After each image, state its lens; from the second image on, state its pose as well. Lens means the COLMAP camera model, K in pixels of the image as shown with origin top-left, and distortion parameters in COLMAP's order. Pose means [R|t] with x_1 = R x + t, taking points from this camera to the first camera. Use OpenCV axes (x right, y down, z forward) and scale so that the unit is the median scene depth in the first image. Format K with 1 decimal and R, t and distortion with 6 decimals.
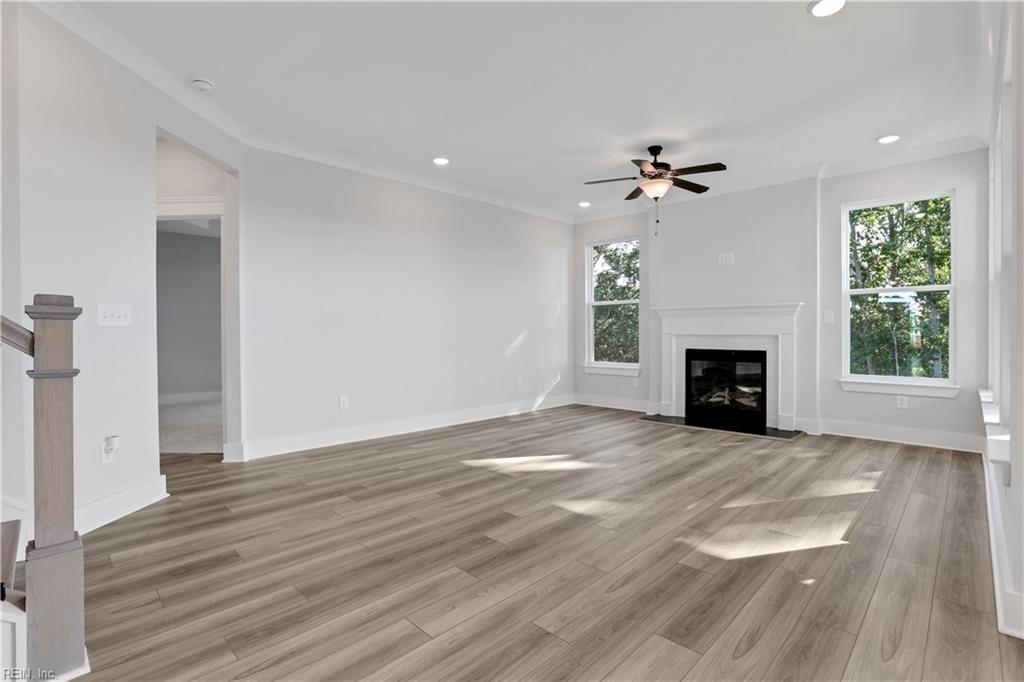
lens RADIAL K [[485.0, 0, 517.4], [0, 485.0, 336.3], [0, 0, 1]] dist [-0.076775, 0.030920]
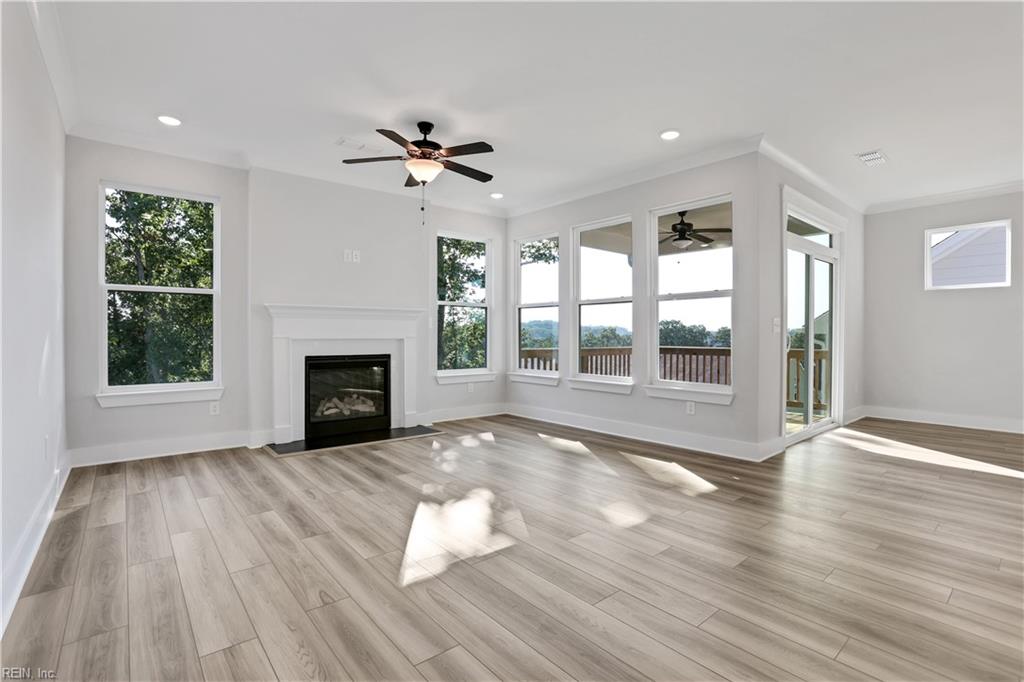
lens RADIAL K [[479.7, 0, 507.3], [0, 479.7, 339.6], [0, 0, 1]] dist [-0.073076, 0.029260]
pose [[0.101031, -0.007538, 0.994855, -0.611504], [0.007862, 0.999946, 0.006778, -0.007477], [-0.994852, 0.007137, 0.101085, 0.842165]]
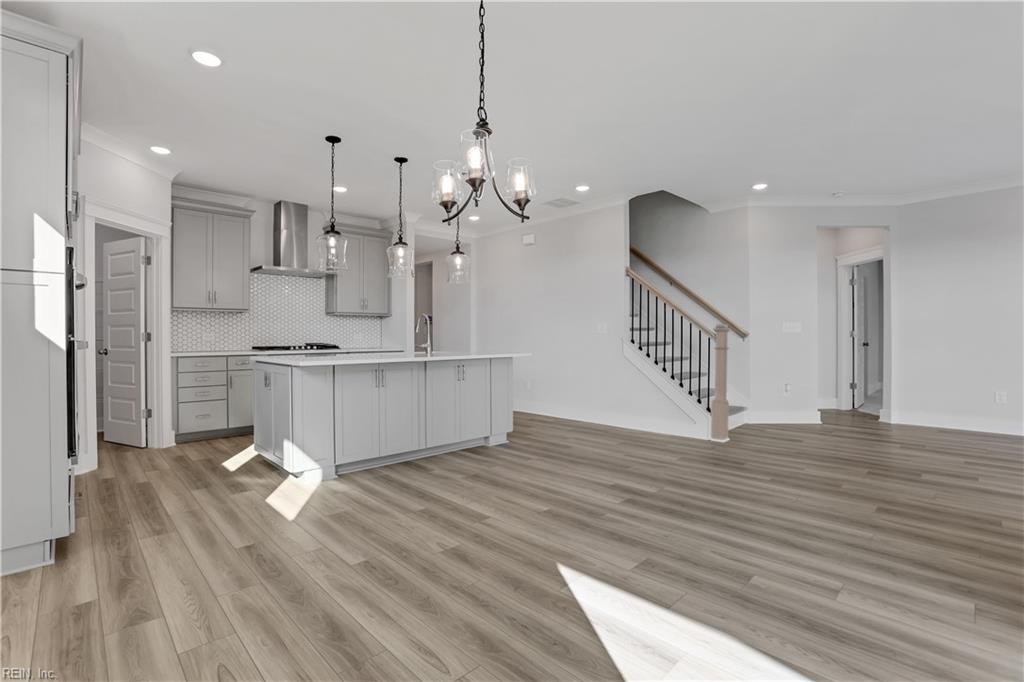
lens RADIAL K [[475.6, 0, 505.2], [0, 475.6, 337.2], [0, 0, 1]] dist [-0.074718, 0.030291]
pose [[-0.038394, 0.004372, -0.999253, 0.868219], [-0.004558, 0.999979, 0.004551, -0.002761], [0.999252, 0.004729, -0.038373, -0.145537]]
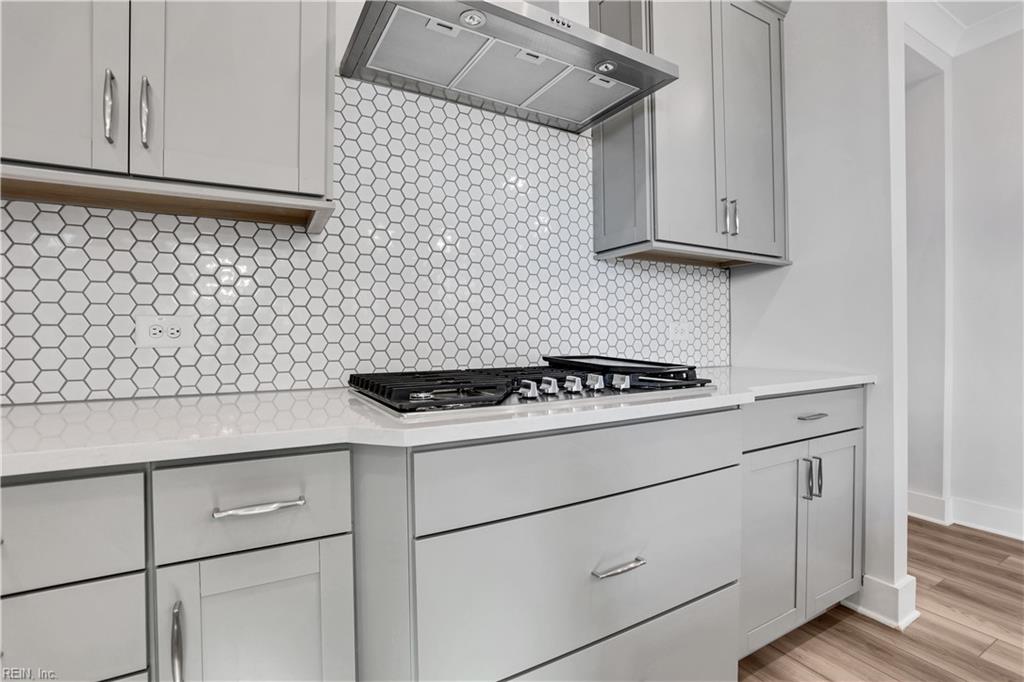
lens RADIAL K [[485.0, 0, 517.4], [0, 485.0, 336.3], [0, 0, 1]] dist [-0.076775, 0.030920]
pose [[-0.265105, 0.005560, -0.964204, -0.229004], [-0.001302, 0.999980, 0.006125, 0.006516], [0.964219, 0.002879, -0.265092, -0.768463]]
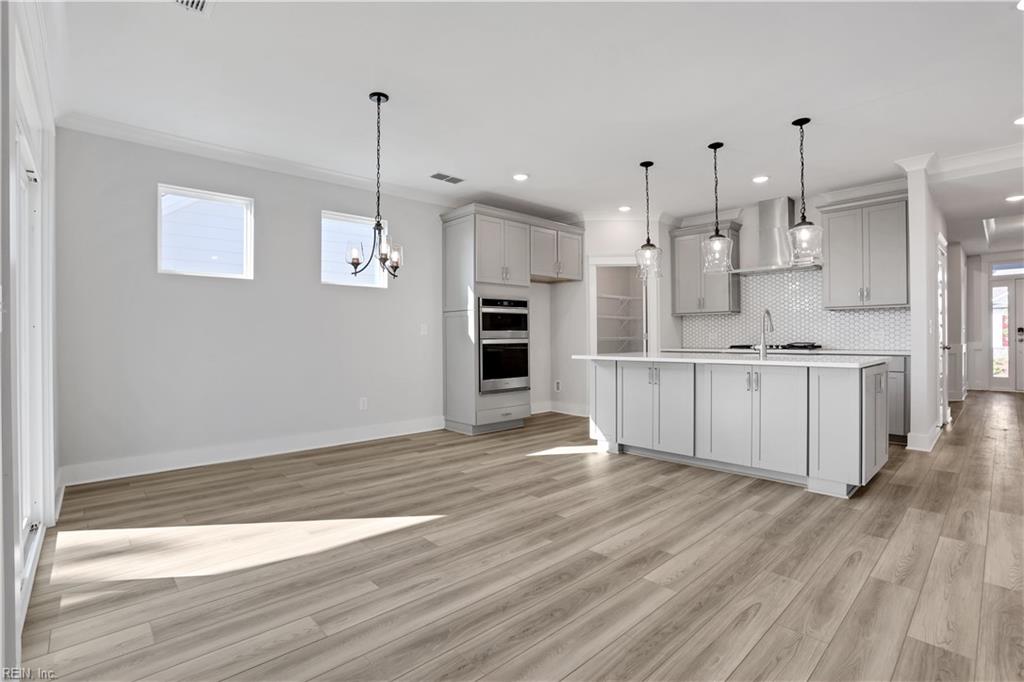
lens RADIAL K [[479.7, 0, 507.3], [0, 479.7, 339.6], [0, 0, 1]] dist [-0.073076, 0.029260]
pose [[-0.998540, 0.008966, 0.053275, 0.167736], [0.009632, 0.999879, 0.012248, -0.008225], [-0.053159, 0.012743, -0.998505, 0.620558]]
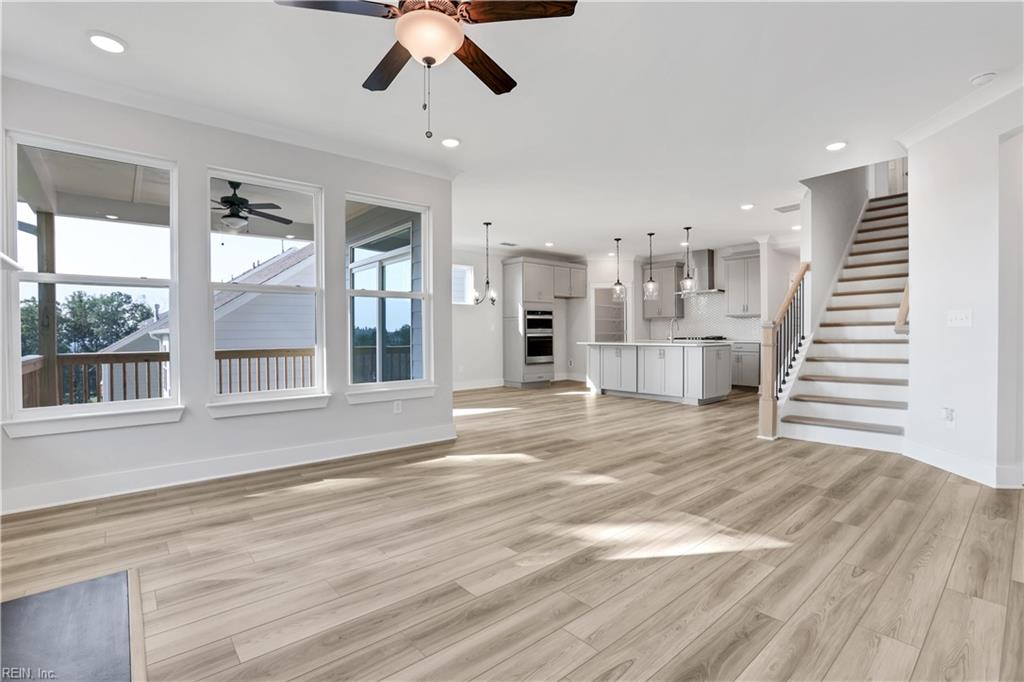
lens RADIAL K [[471.7, 0, 513.0], [0, 471.7, 337.5], [0, 0, 1]] dist [-0.060389, 0.019800]
pose [[-0.996600, 0.006607, 0.082131, 0.186783], [0.008070, 0.999814, 0.017502, -0.015773], [-0.082000, 0.018105, -0.996468, 1.612830]]
